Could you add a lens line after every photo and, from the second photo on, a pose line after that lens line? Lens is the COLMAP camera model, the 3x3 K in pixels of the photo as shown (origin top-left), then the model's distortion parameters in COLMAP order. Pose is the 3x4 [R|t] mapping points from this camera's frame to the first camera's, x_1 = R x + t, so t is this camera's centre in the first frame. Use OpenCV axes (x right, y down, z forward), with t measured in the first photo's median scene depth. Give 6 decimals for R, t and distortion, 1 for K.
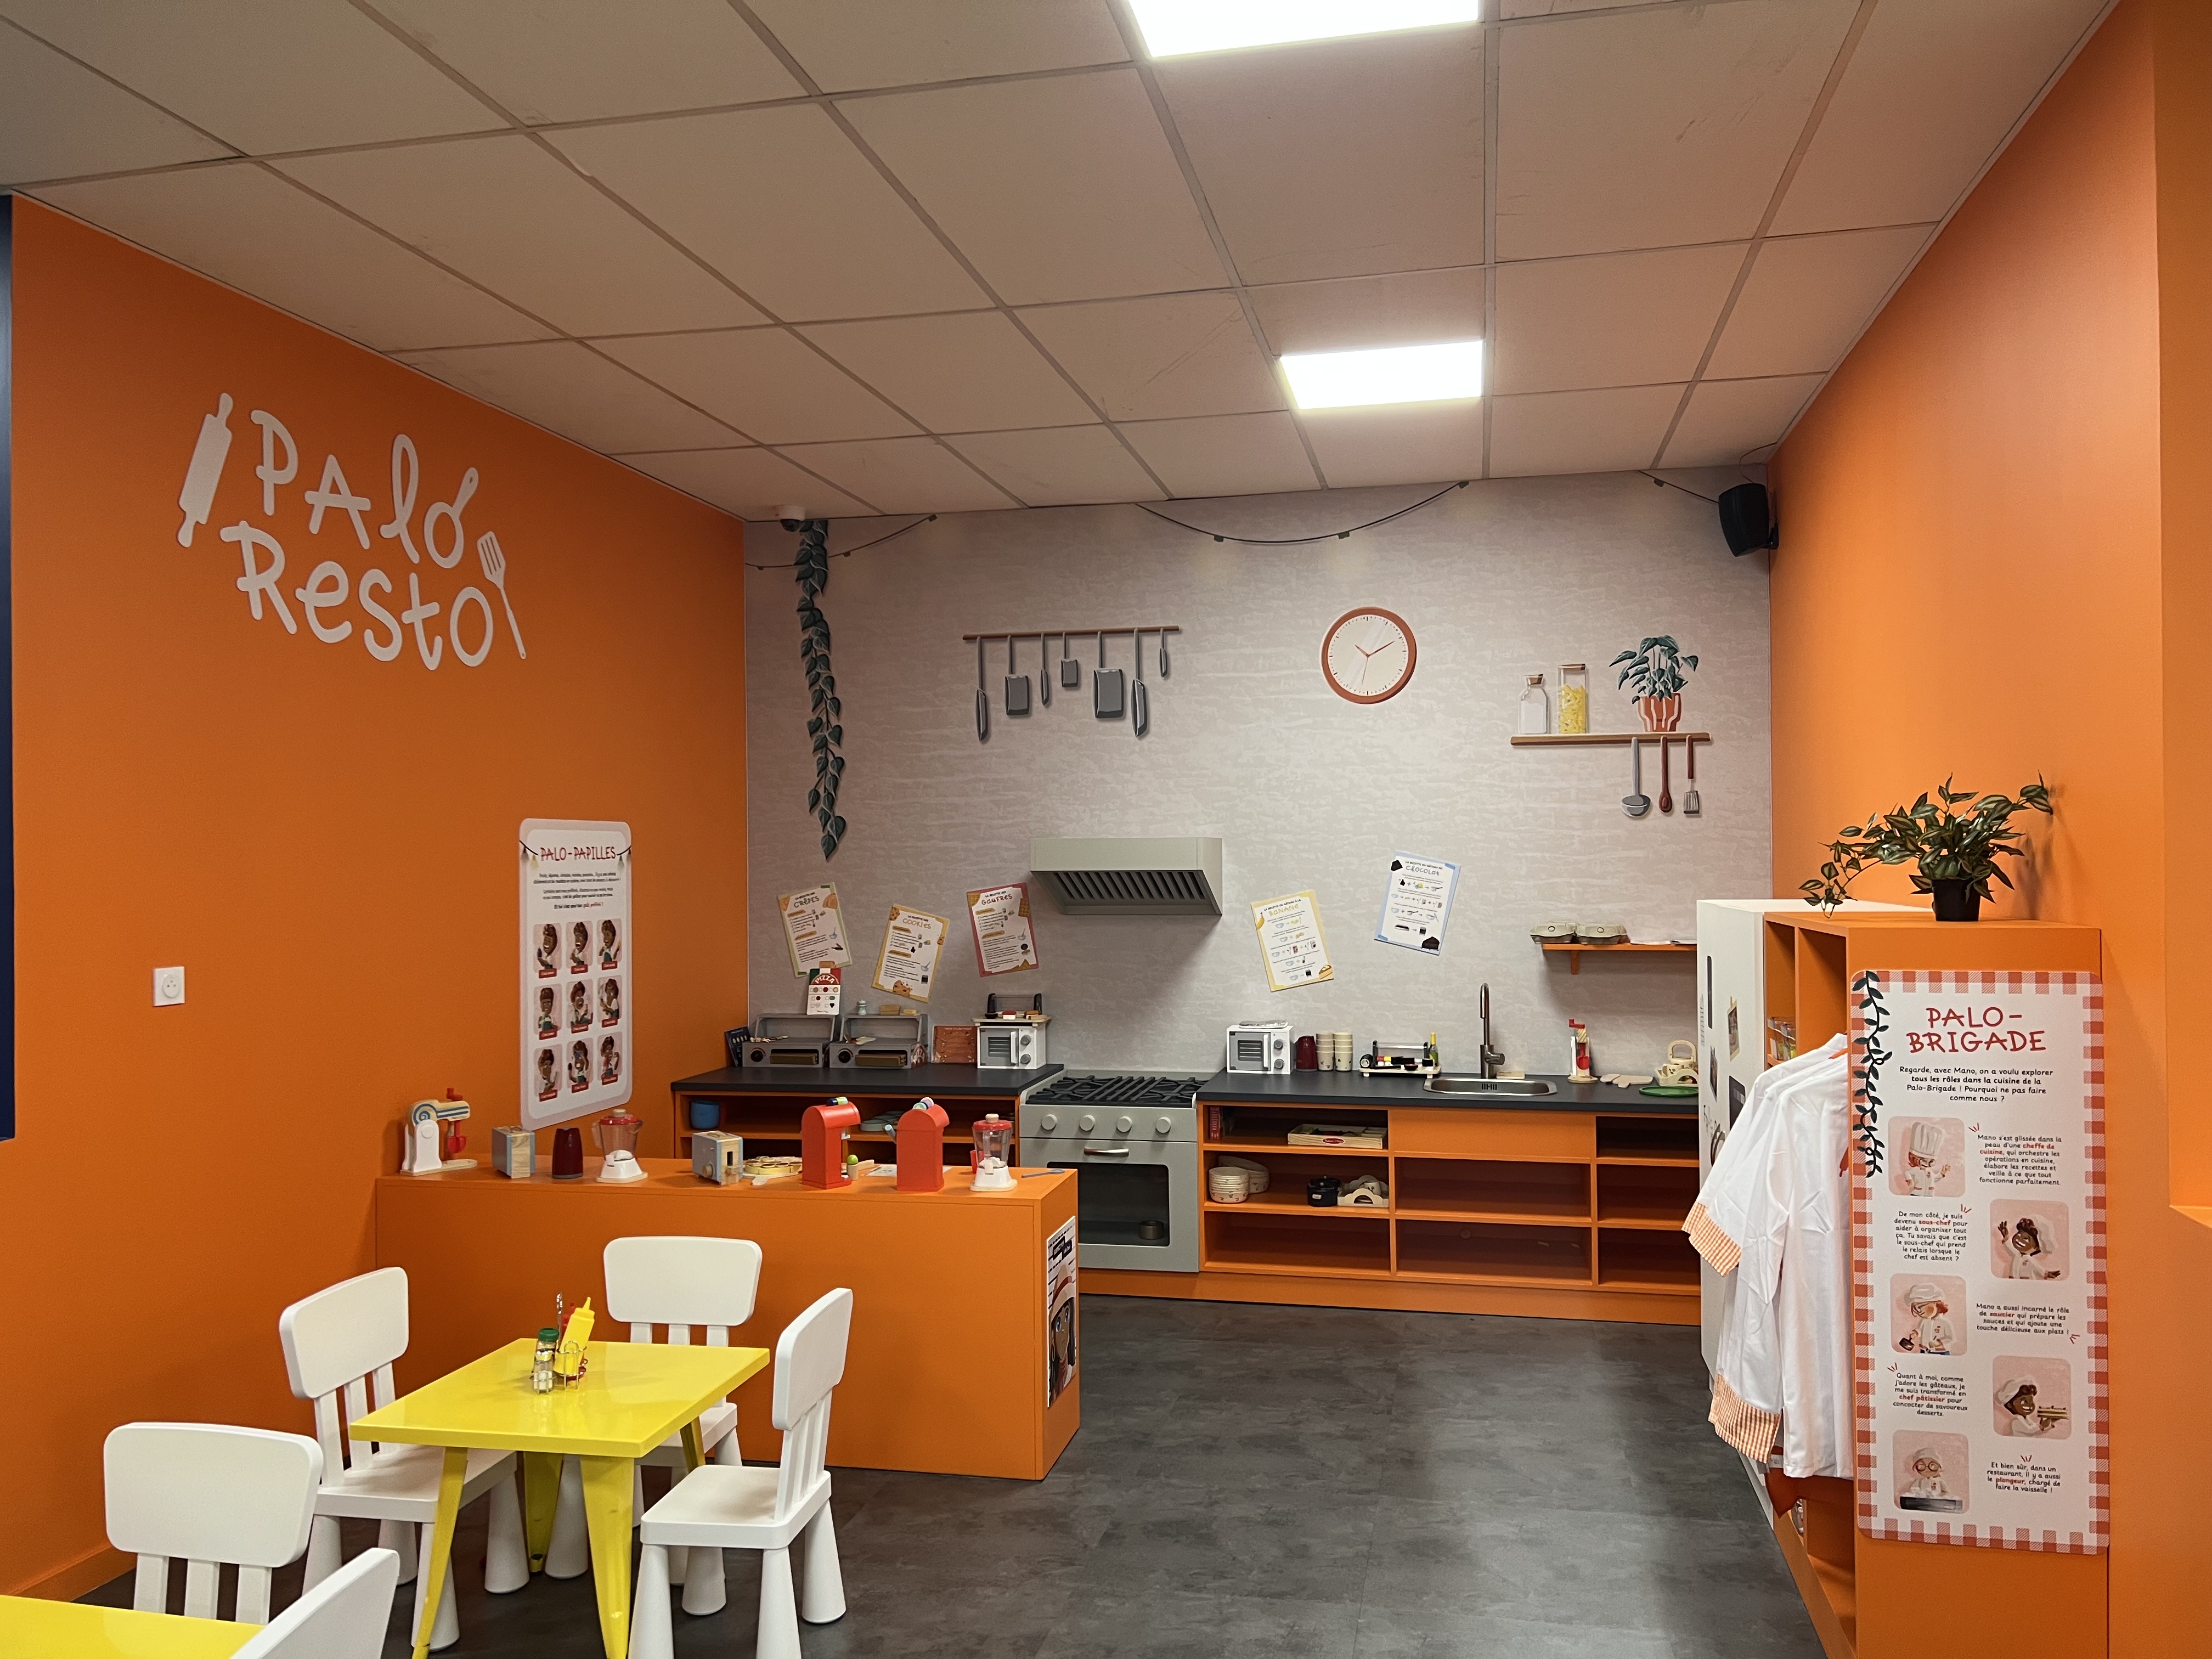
lens RADIAL K [[1669.2, 0, 1105.3], [0, 1669.2, 837.4], [0, 0, 1]] dist [0.051251, -0.056219]
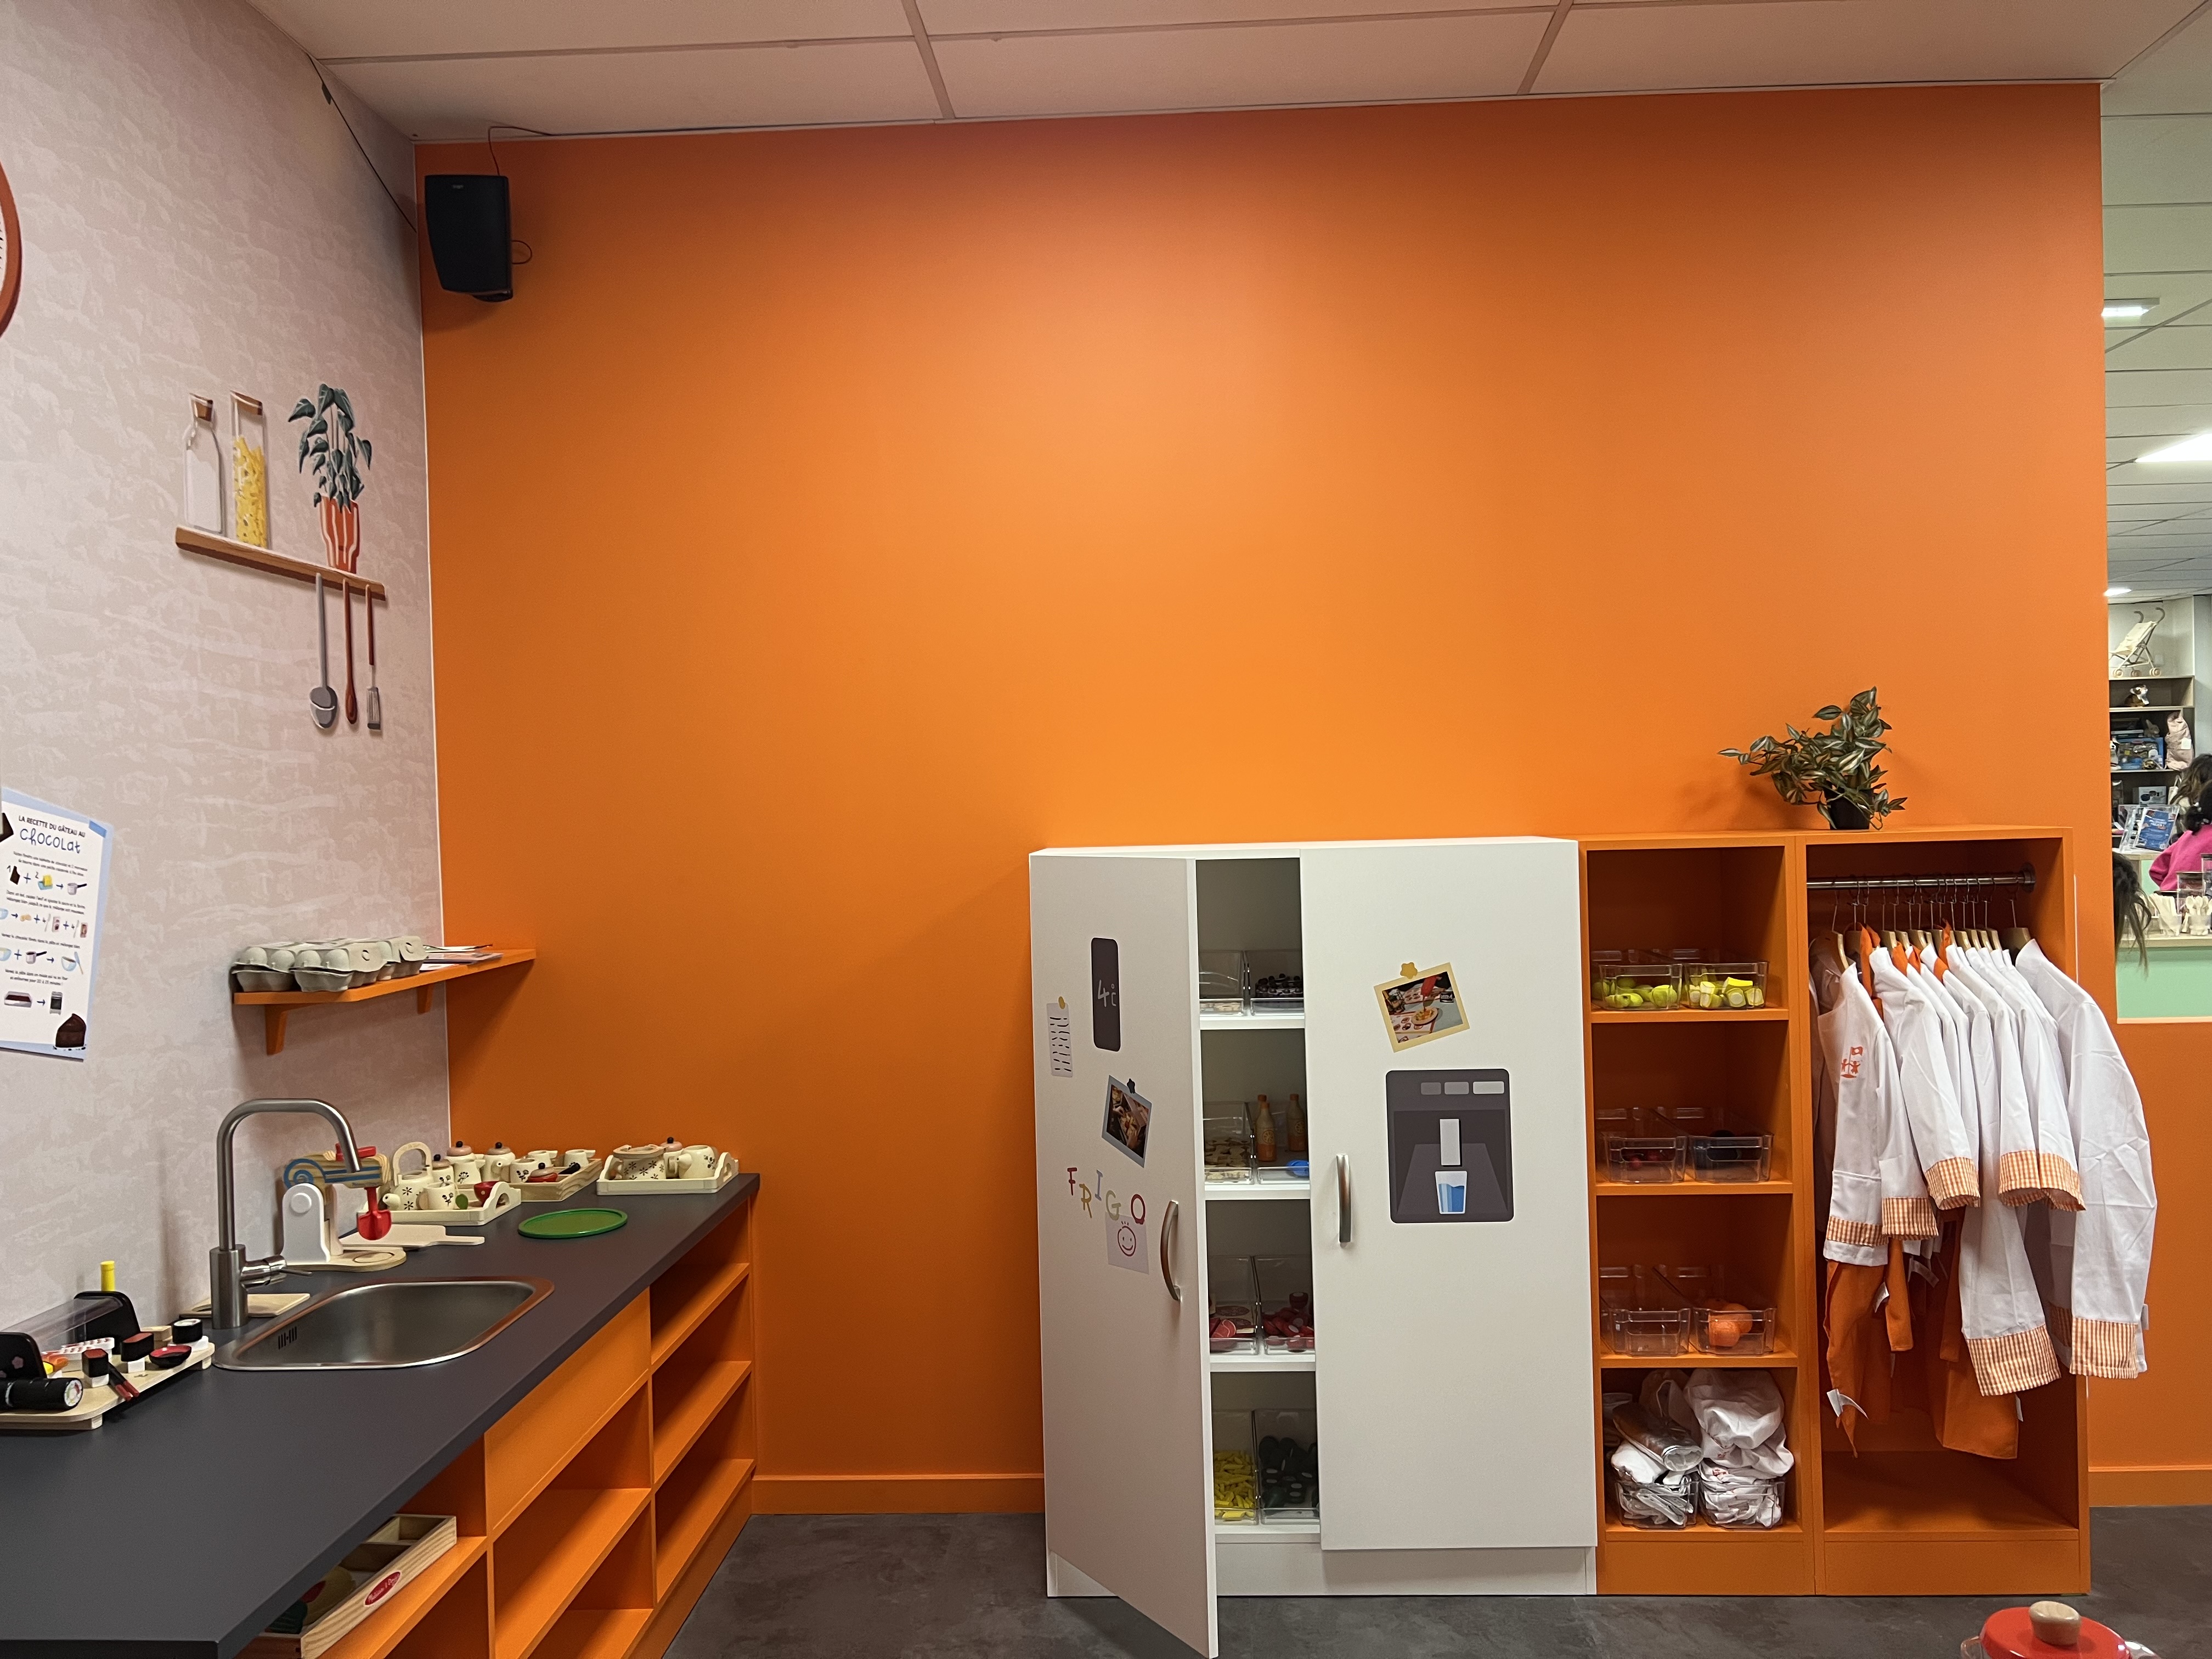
lens RADIAL K [[1669.2, 0, 1104.7], [0, 1669.2, 814.1], [0, 0, 1]] dist [0.051251, -0.056219]
pose [[-0.174526, 0.008356, 0.984617, -0.227264], [0.020126, 0.999785, -0.004917, 0.020643], [-0.984447, 0.018958, -0.174657, 0.845727]]
